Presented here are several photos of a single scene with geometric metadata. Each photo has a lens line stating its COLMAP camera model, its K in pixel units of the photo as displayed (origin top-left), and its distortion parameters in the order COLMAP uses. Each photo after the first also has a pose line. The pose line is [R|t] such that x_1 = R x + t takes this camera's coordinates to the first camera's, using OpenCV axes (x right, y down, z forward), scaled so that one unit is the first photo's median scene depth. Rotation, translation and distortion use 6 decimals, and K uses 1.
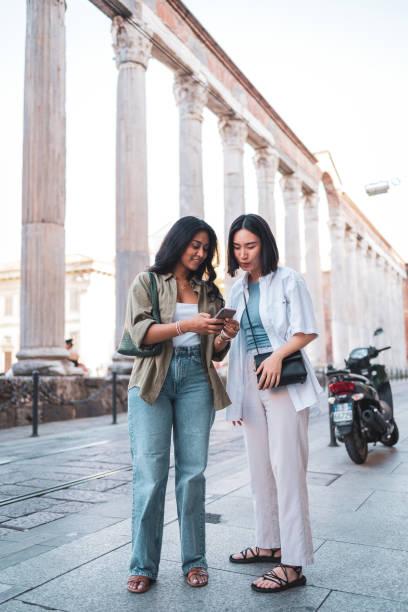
lens RADIAL K [[615.1, 0, 204.2], [0, 615.1, 324.0], [0, 0, 1]] dist [0.019784, 0.006493]
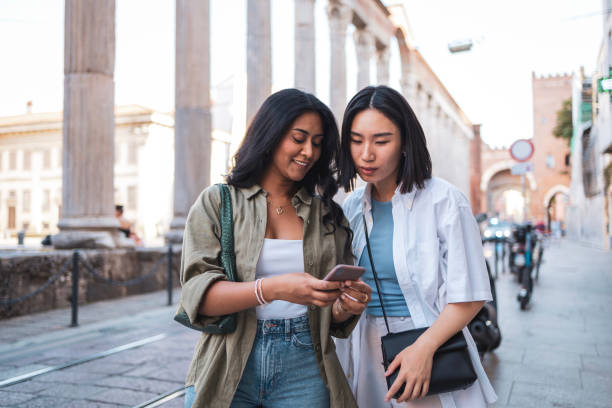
lens RADIAL K [[614.0, 0, 303.2], [0, 614.0, 206.3], [0, 0, 1]] dist [0.010123, 0.010332]
pose [[0.997932, 0.016740, 0.062063, -0.011976], [-0.019594, 0.998764, 0.045676, -0.023109], [-0.061222, -0.046798, 0.997027, 0.115250]]
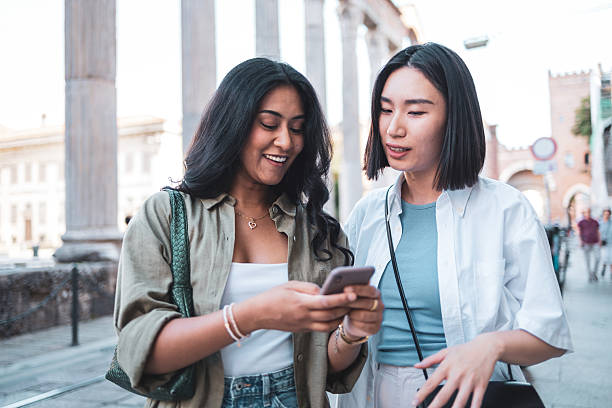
lens RADIAL K [[615.1, 0, 306.0], [0, 615.1, 204.0], [0, 0, 1]] dist [0.019784, 0.006493]
pose [[0.999192, -0.006322, 0.039685, -0.003633], [0.005019, 0.999448, 0.032849, -0.022169], [-0.039870, -0.032623, 0.998672, 0.154540]]
